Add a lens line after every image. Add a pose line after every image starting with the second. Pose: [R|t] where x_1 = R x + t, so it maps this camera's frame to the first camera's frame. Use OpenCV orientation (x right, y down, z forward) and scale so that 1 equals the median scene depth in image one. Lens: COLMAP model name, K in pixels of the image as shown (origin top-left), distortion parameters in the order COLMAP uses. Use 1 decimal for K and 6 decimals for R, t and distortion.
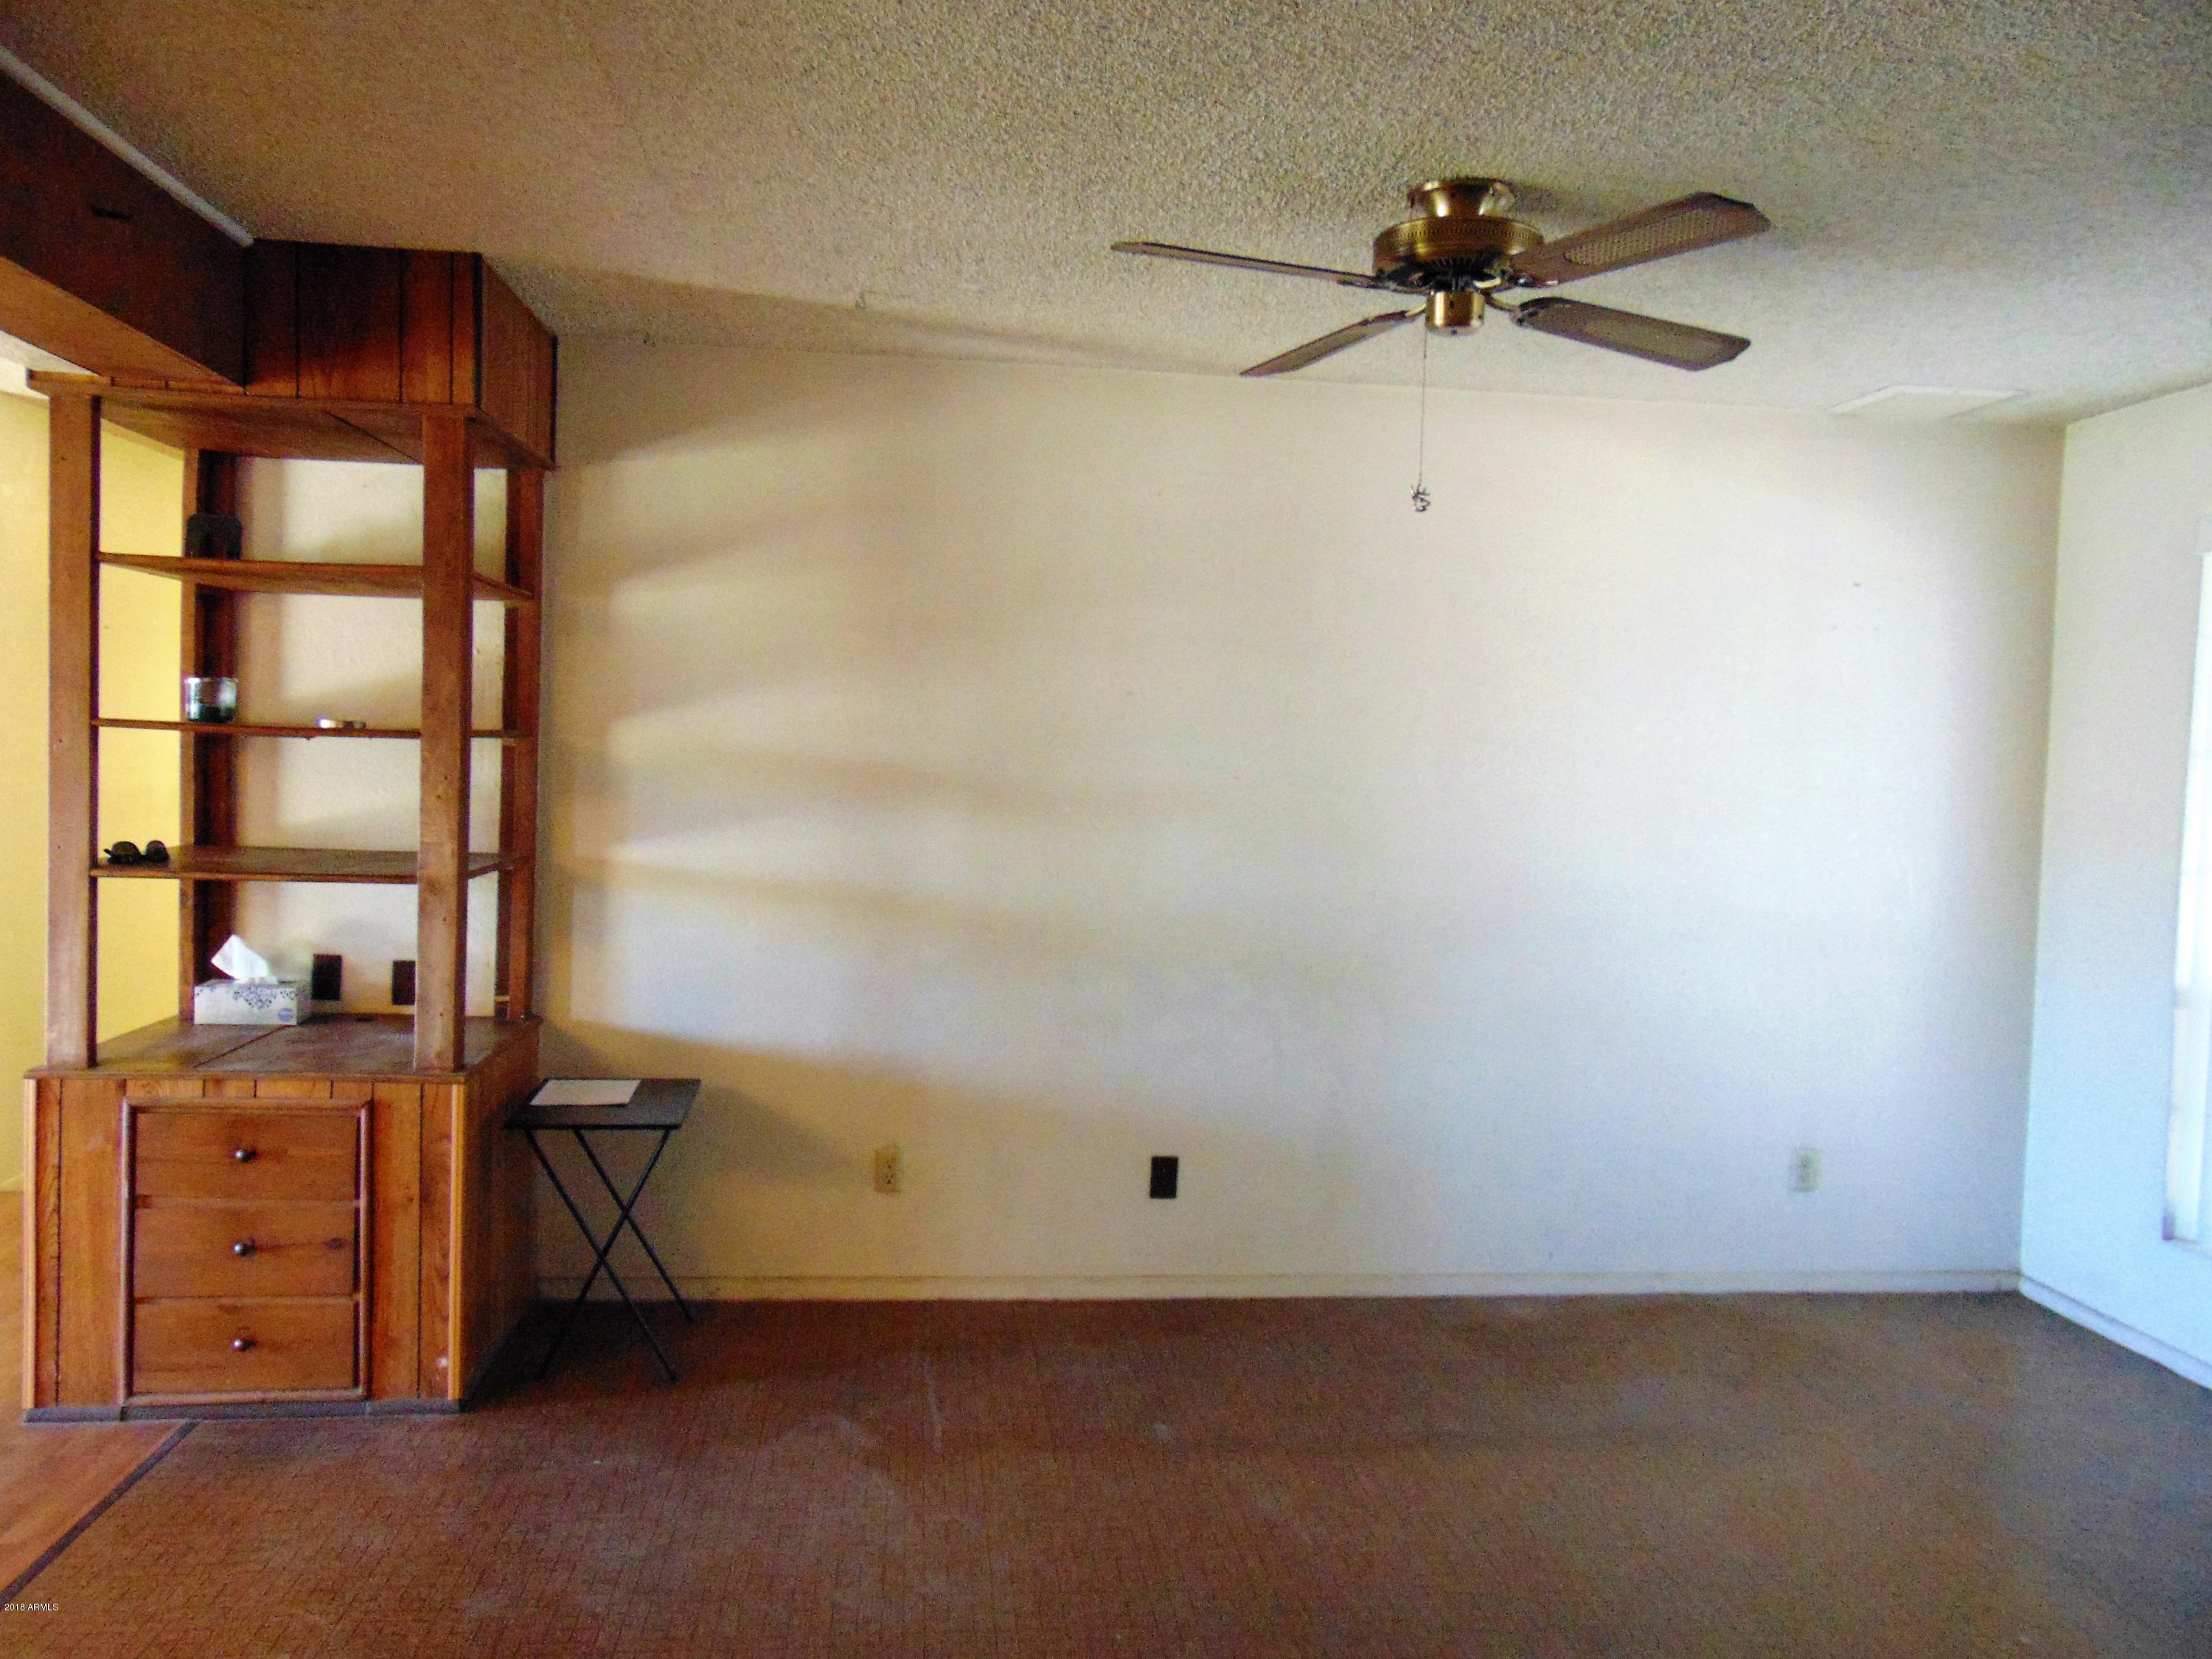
lens RADIAL K [[1660.4, 0, 1111.0], [0, 1660.4, 832.6], [0, 0, 1]] dist [-0.028452, 0.062750]
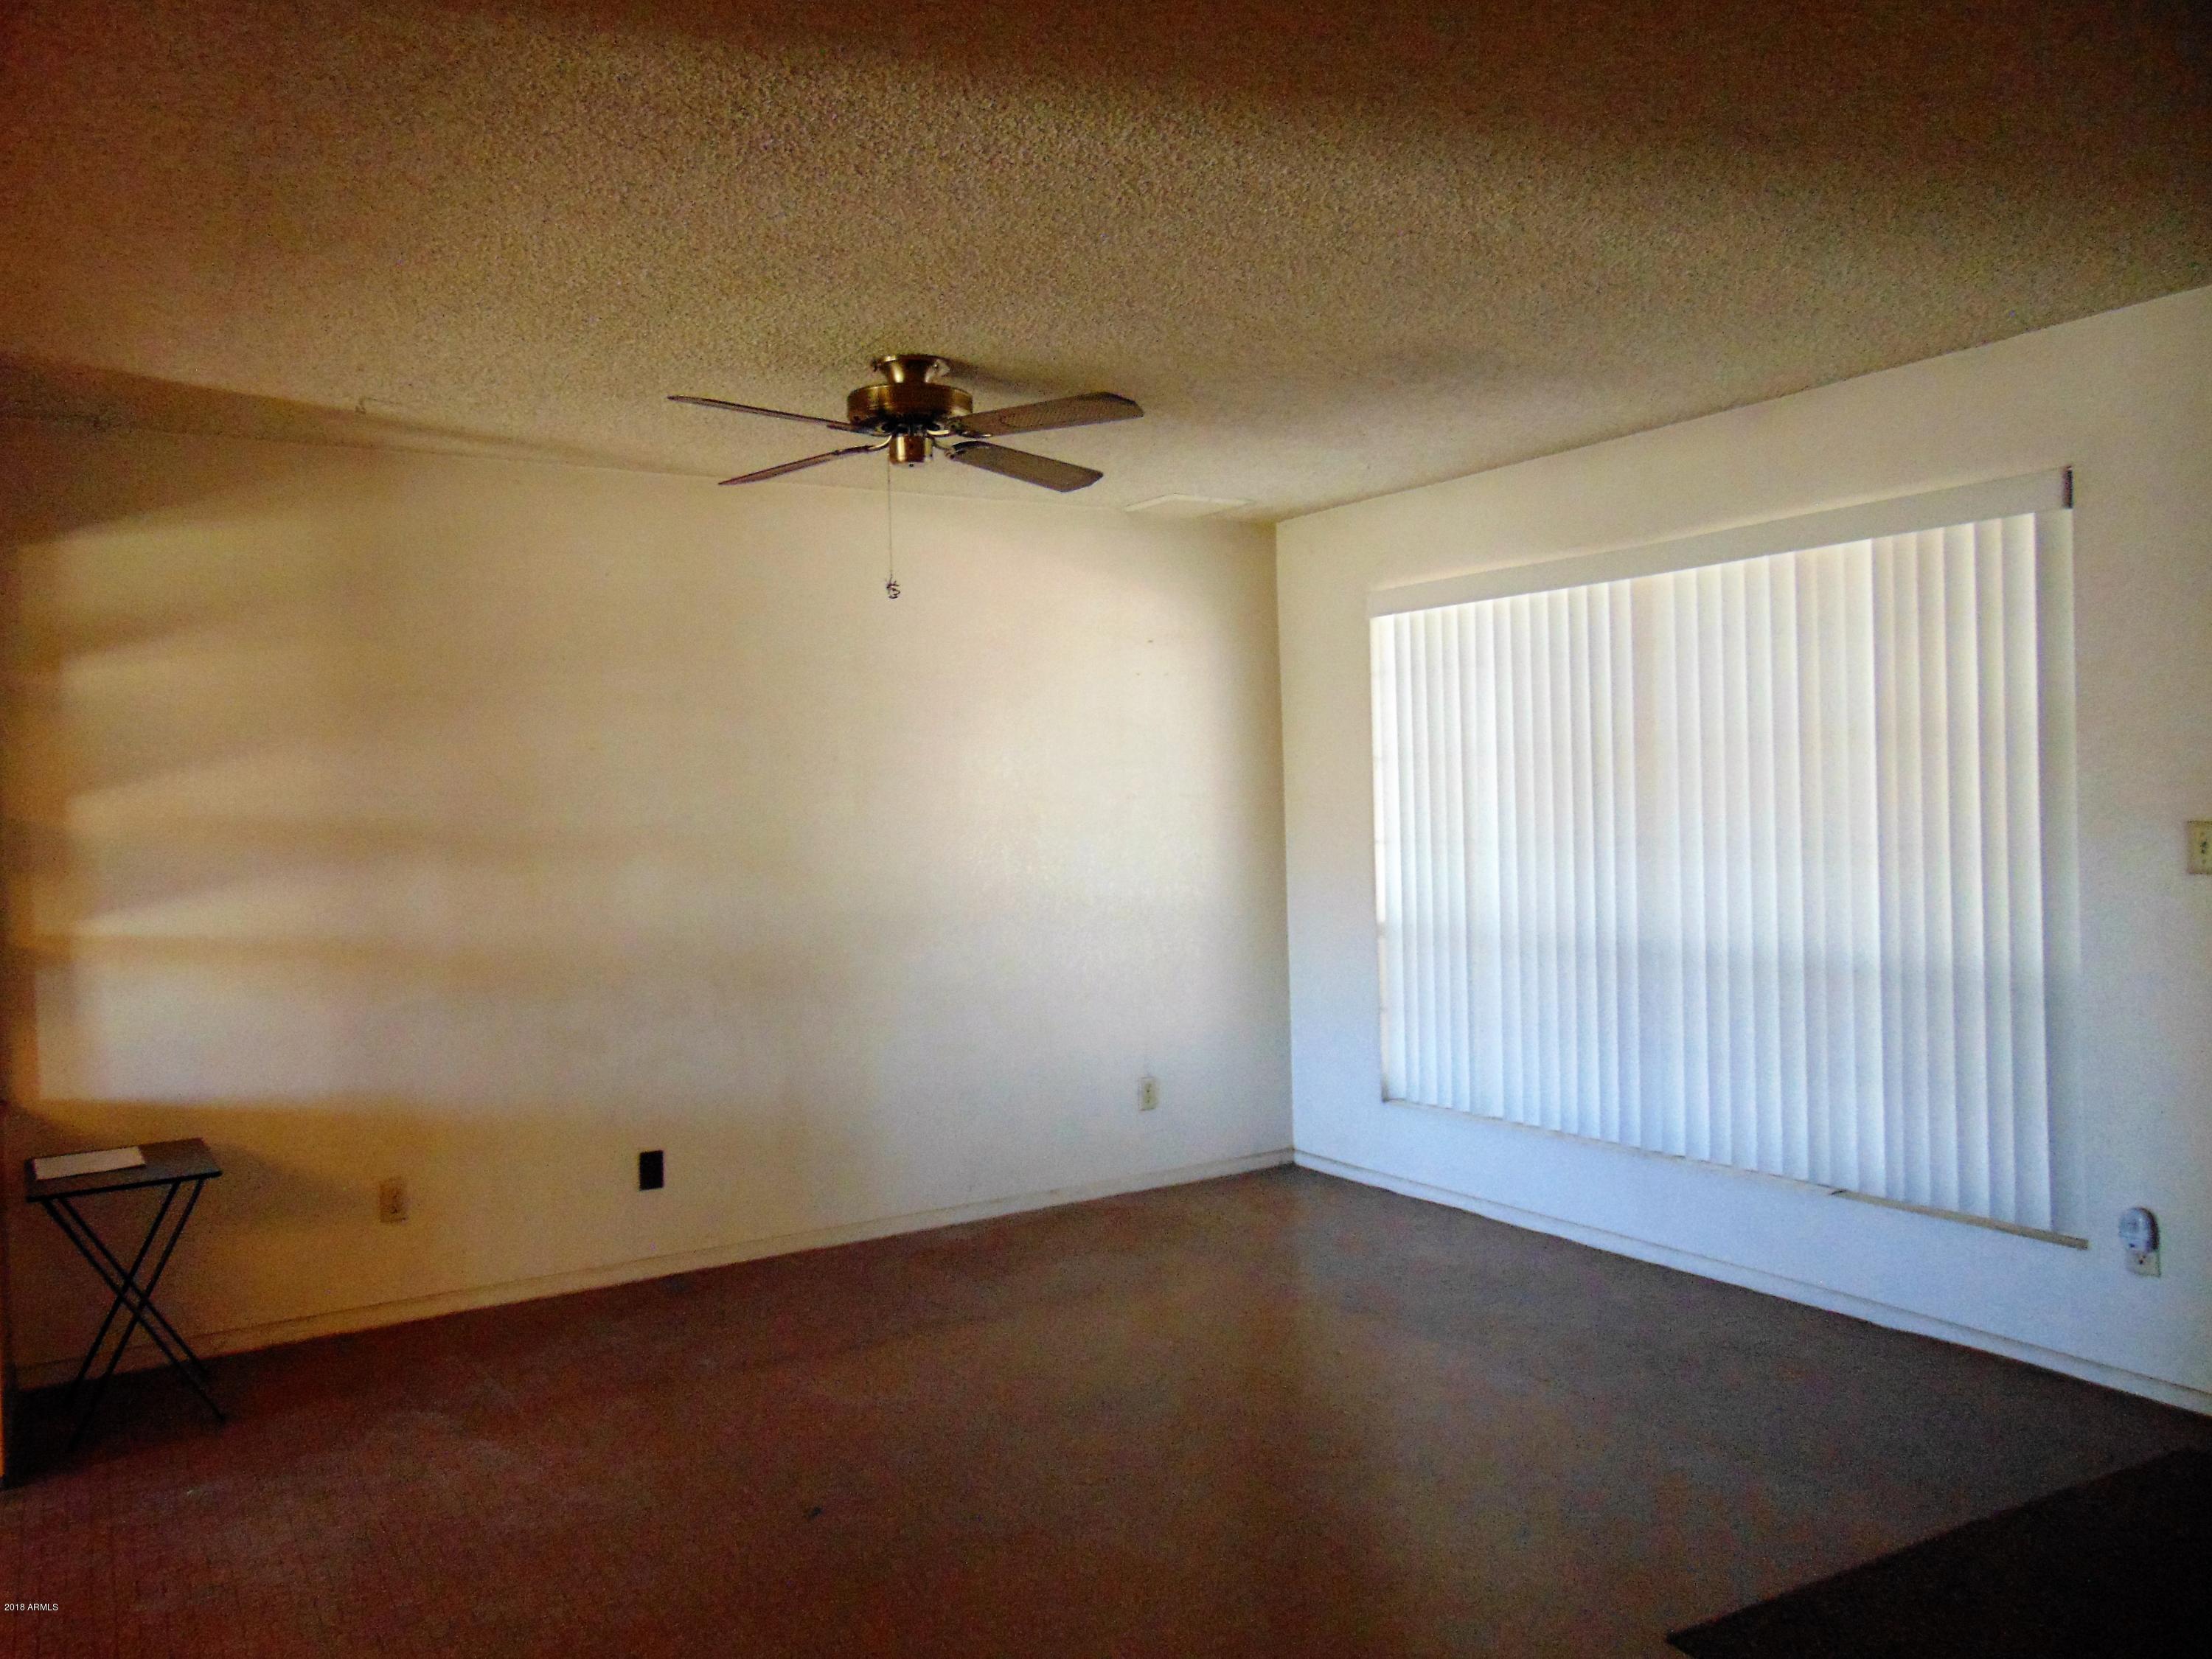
lens RADIAL K [[1660.4, 0, 1117.6], [0, 1660.4, 828.1], [0, 0, 1]] dist [-0.028452, 0.062750]
pose [[0.898340, -0.064835, 0.434489, -0.170988], [0.077981, 0.996877, -0.012478, 0.013743], [-0.432323, 0.045092, 0.900590, -0.186189]]
